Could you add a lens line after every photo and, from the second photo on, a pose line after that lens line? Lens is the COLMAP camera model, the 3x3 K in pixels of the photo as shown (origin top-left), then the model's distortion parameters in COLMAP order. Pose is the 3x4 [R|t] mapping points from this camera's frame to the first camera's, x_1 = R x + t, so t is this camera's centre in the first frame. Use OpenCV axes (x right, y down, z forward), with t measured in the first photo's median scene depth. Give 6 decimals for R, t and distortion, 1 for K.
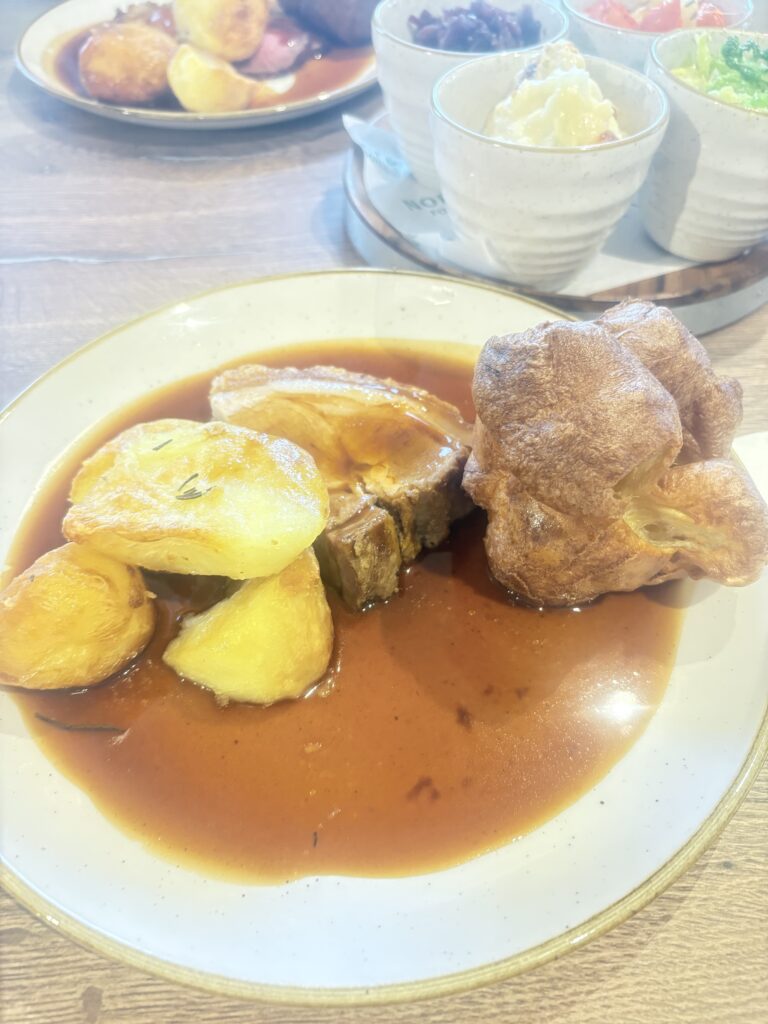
lens RADIAL K [[788.7, 0, 384.0], [0, 788.7, 512.0], [0, 0, 1]] dist [-0.002268, -0.060895]
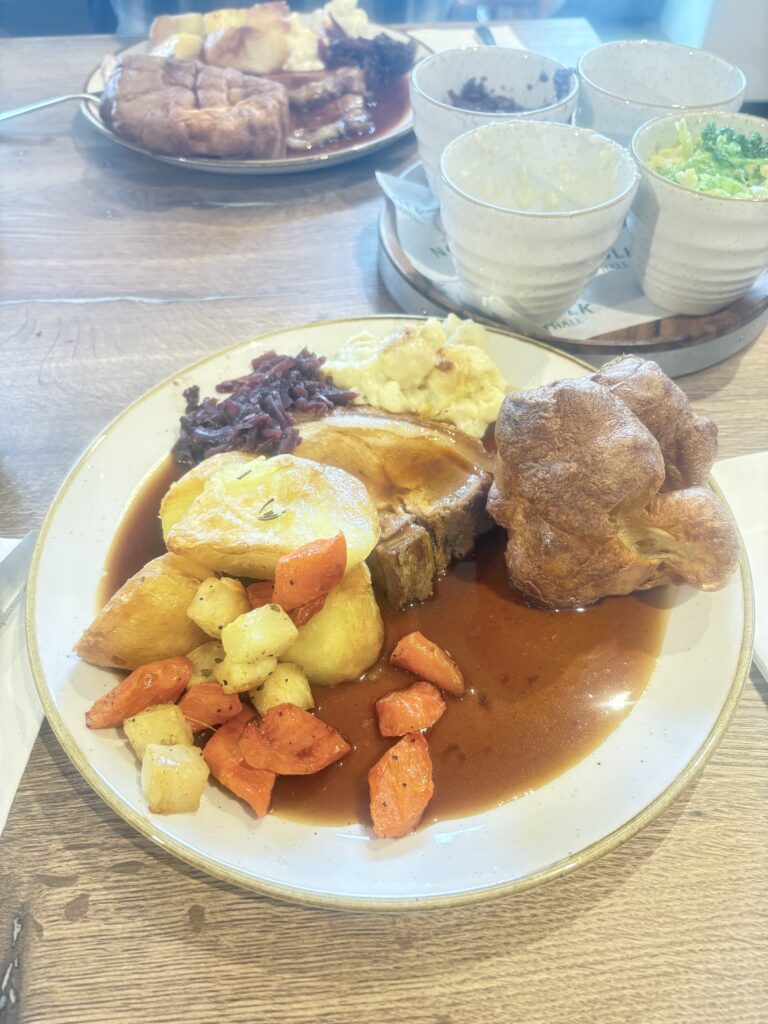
lens RADIAL K [[788.7, 0, 384.0], [0, 788.7, 512.0], [0, 0, 1]] dist [-0.002268, -0.060895]
pose [[0.999889, 0.002967, -0.014601, -0.041166], [-0.002971, 0.999996, -0.000225, -0.026163], [0.014601, 0.000268, 0.999893, -0.223103]]
